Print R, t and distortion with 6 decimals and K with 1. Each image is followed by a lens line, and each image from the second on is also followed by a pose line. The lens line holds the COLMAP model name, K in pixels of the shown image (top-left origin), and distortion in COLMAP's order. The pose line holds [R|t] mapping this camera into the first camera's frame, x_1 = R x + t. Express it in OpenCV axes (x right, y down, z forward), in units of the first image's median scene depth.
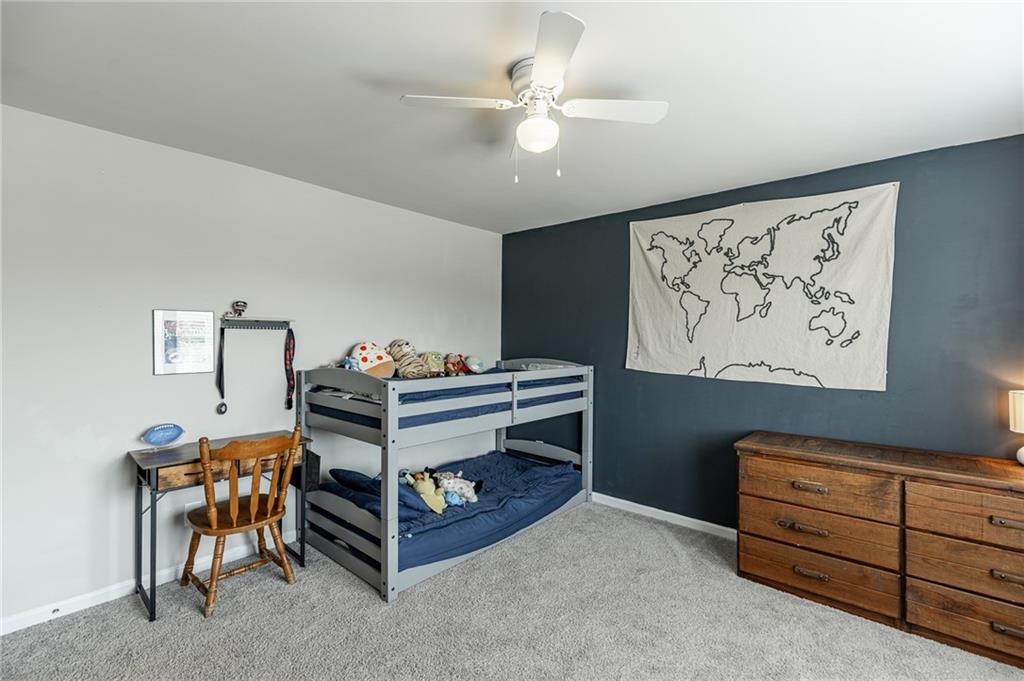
lens RADIAL K [[462.9, 0, 513.4], [0, 462.9, 342.0], [0, 0, 1]] dist [0.004240, 0.000304]
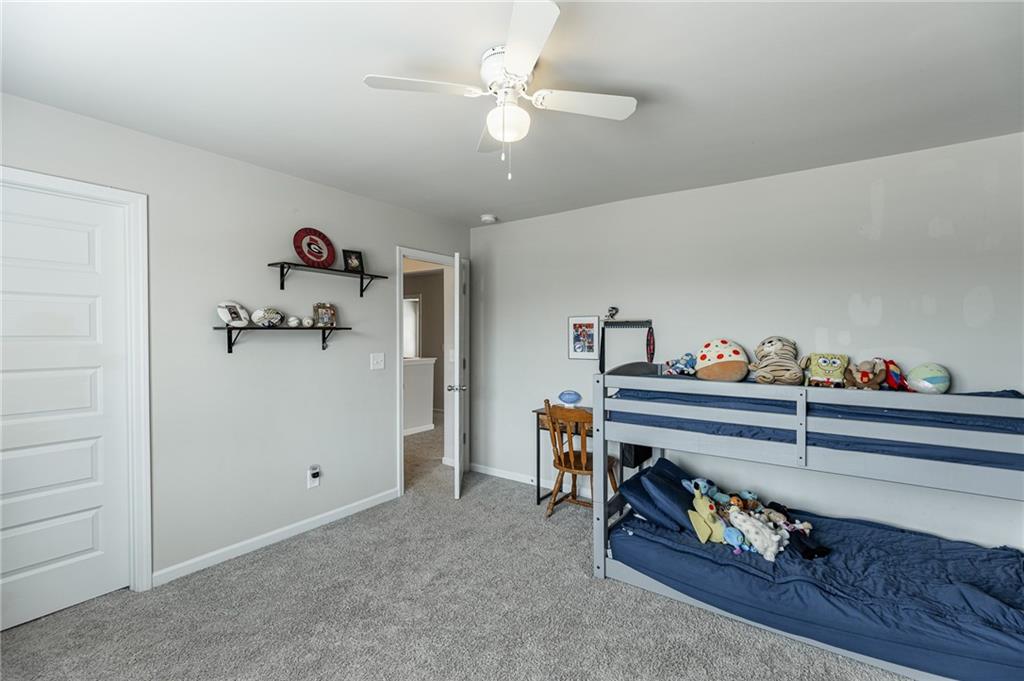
lens RADIAL K [[462.9, 0, 513.0], [0, 462.9, 336.5], [0, 0, 1]] dist [0.004240, 0.000304]
pose [[0.079347, -0.000830, -0.996847, 0.643695], [-0.006932, 0.999975, -0.001385, -0.001248], [0.996823, 0.007020, 0.079340, 0.573084]]
